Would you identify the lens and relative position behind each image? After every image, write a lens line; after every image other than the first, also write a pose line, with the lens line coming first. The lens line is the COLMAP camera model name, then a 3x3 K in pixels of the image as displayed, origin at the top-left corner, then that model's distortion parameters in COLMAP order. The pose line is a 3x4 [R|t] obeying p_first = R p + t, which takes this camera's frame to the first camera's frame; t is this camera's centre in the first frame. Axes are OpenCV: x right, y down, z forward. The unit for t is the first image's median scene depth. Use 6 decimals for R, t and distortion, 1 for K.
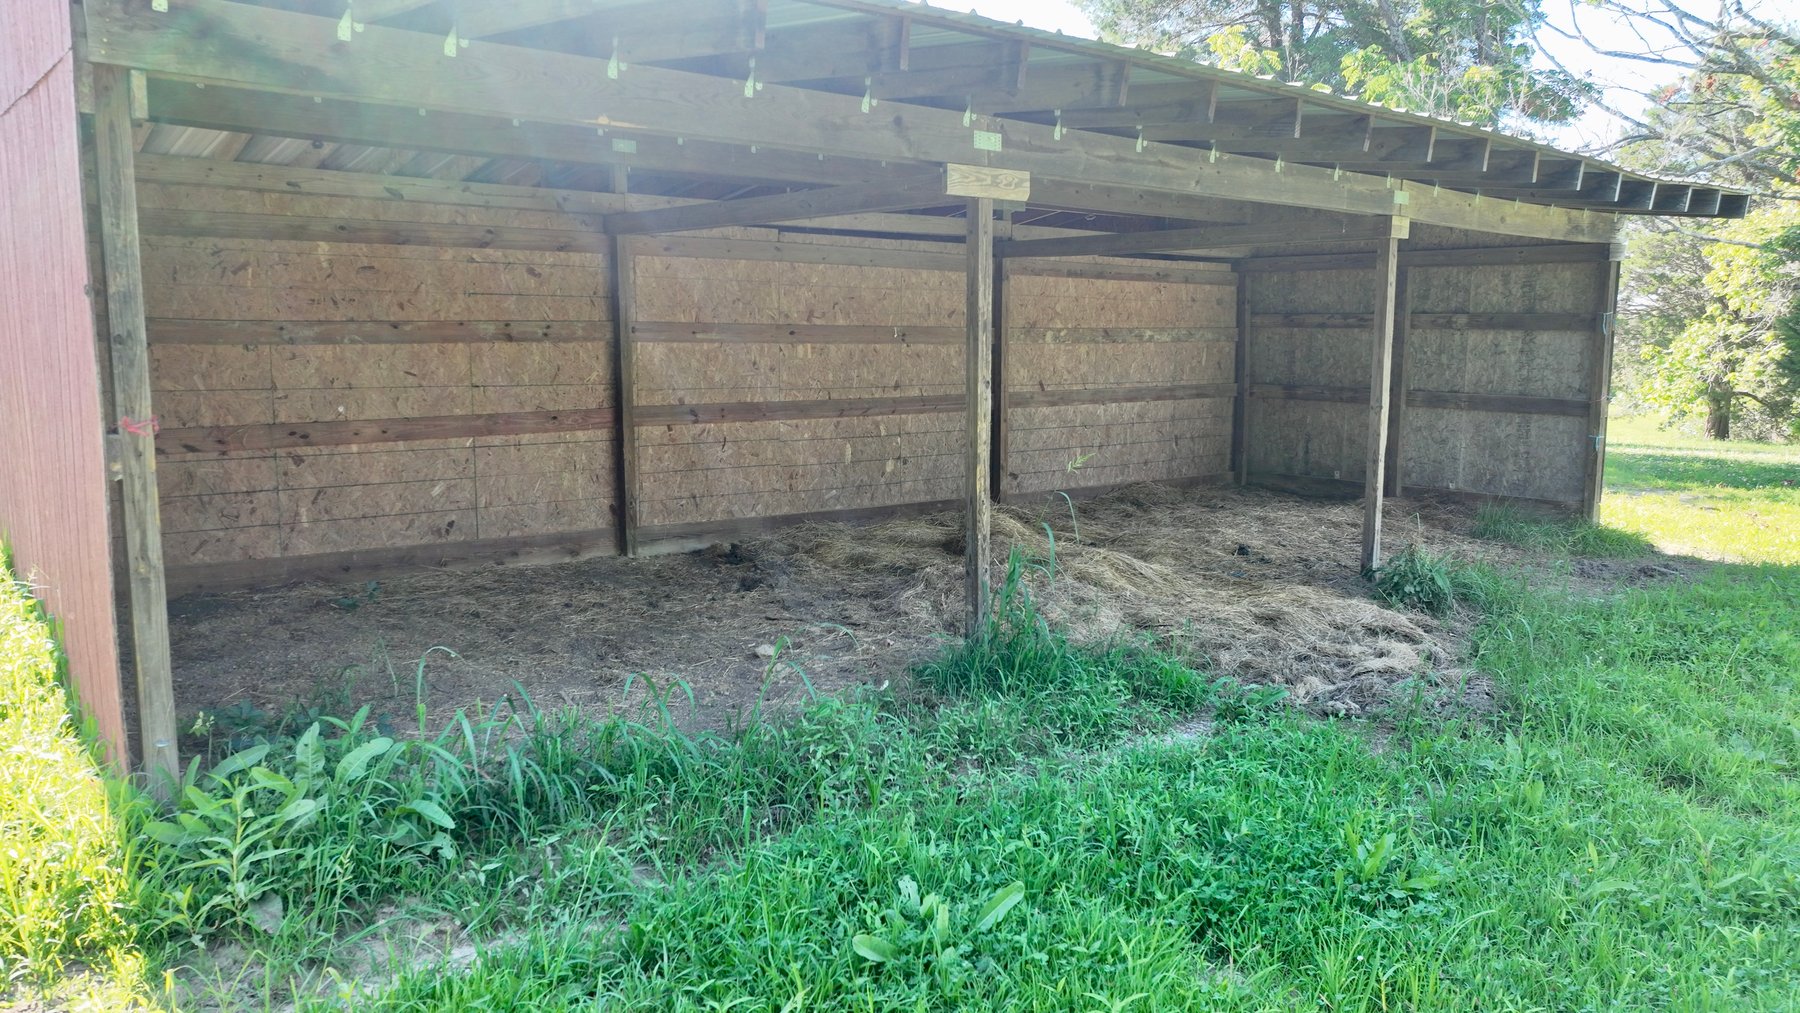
lens RADIAL K [[1261.7, 0, 906.4], [0, 1261.7, 506.7], [0, 0, 1]] dist [-0.005960, 0.018007]
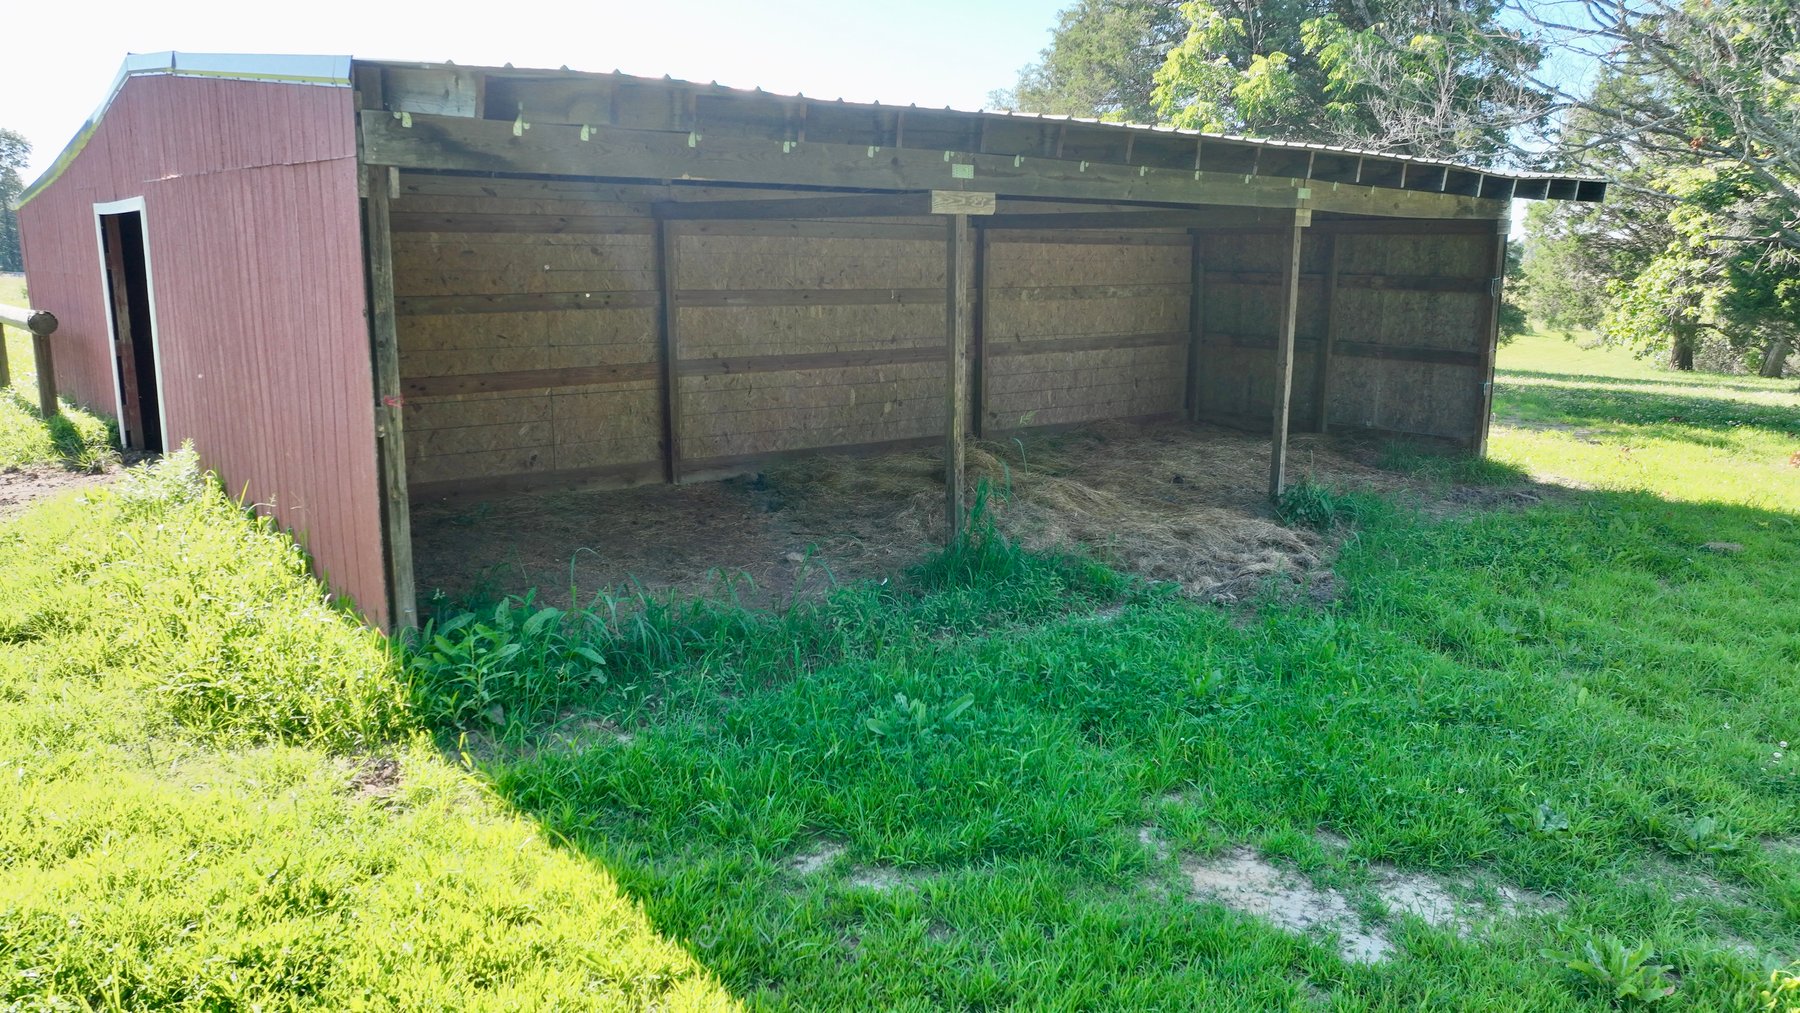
lens RADIAL K [[1261.7, 0, 899.8], [0, 1261.7, 503.0], [0, 0, 1]] dist [-0.005960, 0.018007]
pose [[0.999997, 0.001391, -0.002214, 0.001673], [-0.001261, 0.998337, 0.057639, -0.016568], [0.002290, -0.057636, 0.998335, -0.287606]]
